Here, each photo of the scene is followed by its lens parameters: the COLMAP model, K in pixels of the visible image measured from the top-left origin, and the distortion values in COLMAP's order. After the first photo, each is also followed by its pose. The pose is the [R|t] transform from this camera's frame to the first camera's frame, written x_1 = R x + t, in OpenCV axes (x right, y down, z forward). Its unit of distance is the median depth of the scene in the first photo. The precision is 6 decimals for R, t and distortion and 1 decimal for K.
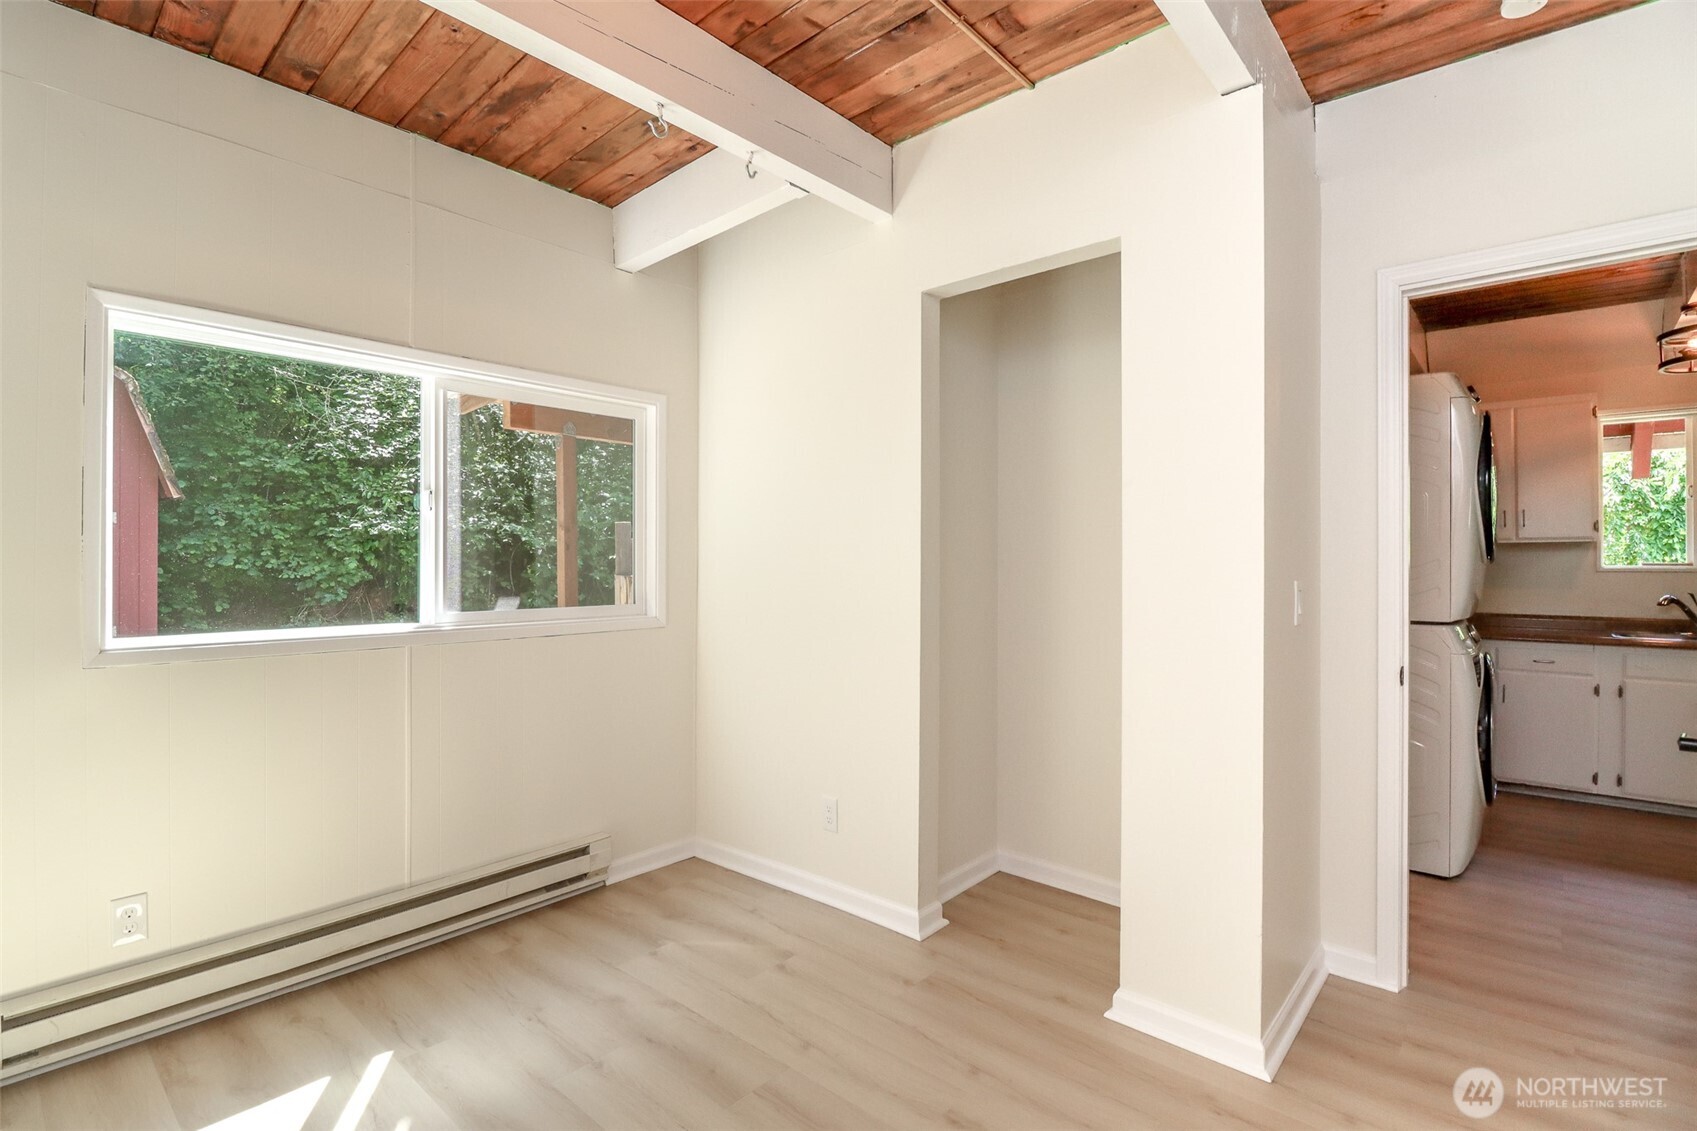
lens RADIAL K [[795.8, 0, 847.7], [0, 795.8, 565.3], [0, 0, 1]] dist [-0.002119, -0.002937]
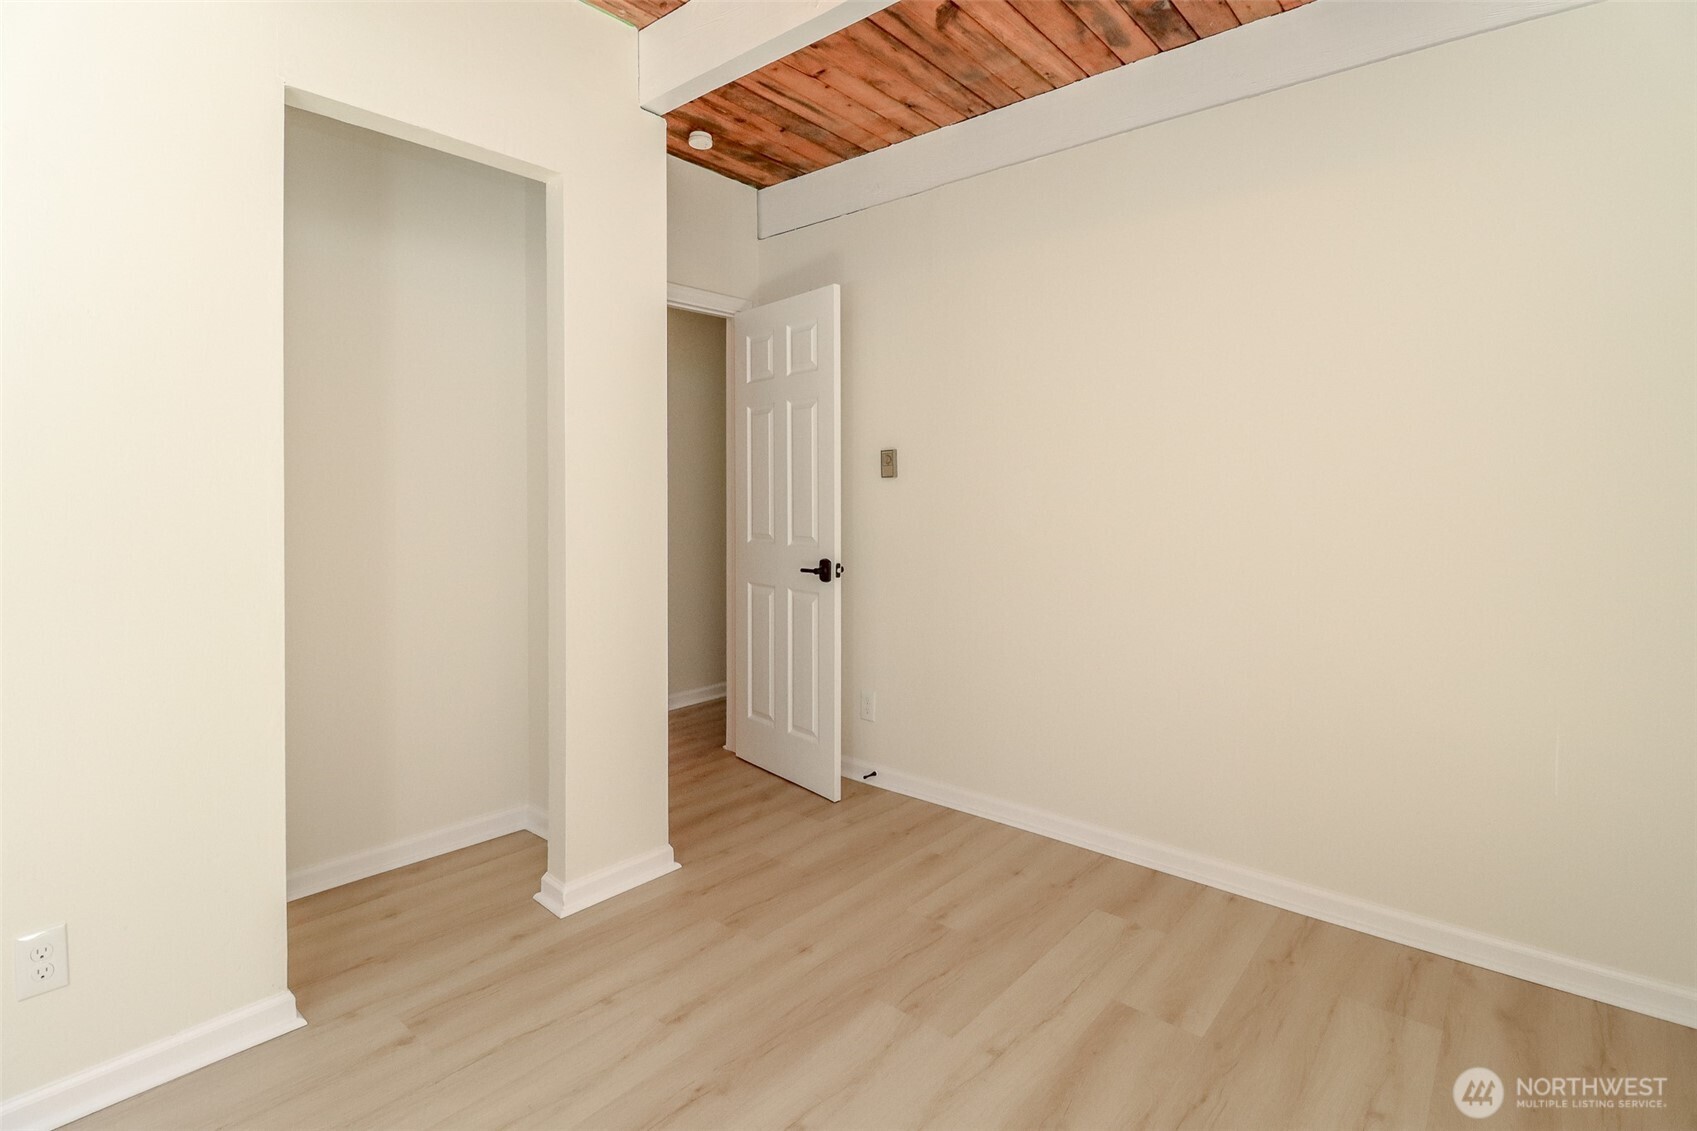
lens RADIAL K [[795.8, 0, 848.8], [0, 795.8, 555.3], [0, 0, 1]] dist [-0.002119, -0.002937]
pose [[-0.017618, -0.077762, 0.996816, -0.657327], [0.000451, 0.996970, 0.077782, -0.001166], [-0.999845, 0.001819, -0.017529, 0.584670]]
